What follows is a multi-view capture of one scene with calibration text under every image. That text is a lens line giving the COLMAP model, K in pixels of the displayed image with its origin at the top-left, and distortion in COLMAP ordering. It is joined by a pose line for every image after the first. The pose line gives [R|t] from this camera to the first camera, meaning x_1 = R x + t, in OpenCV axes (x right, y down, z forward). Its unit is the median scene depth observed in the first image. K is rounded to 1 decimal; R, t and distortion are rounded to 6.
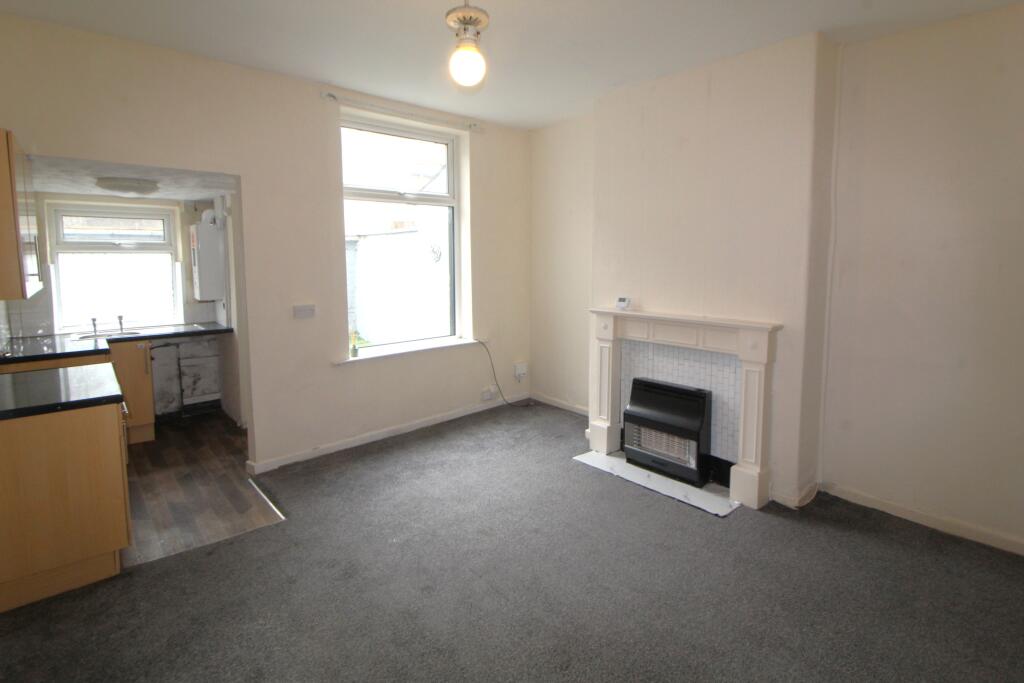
lens RADIAL K [[491.2, 0, 513.3], [0, 491.2, 291.1], [0, 0, 1]] dist [-0.001260, -0.000240]
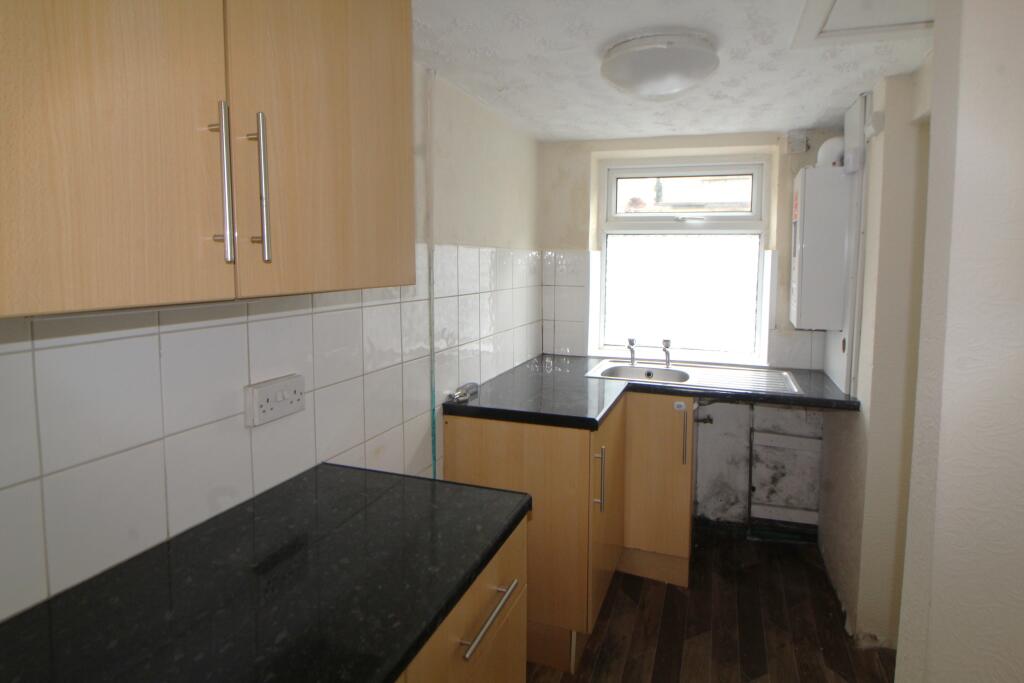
lens RADIAL K [[584.4, 0, 513.6], [0, 584.4, 305.8], [0, 0, 1]] dist [-0.007132, -0.001000]
pose [[0.496533, 0.079529, -0.864367, -0.270134], [-0.070701, 0.996191, 0.051044, -0.011230], [0.865134, 0.035767, 0.500264, 0.451316]]
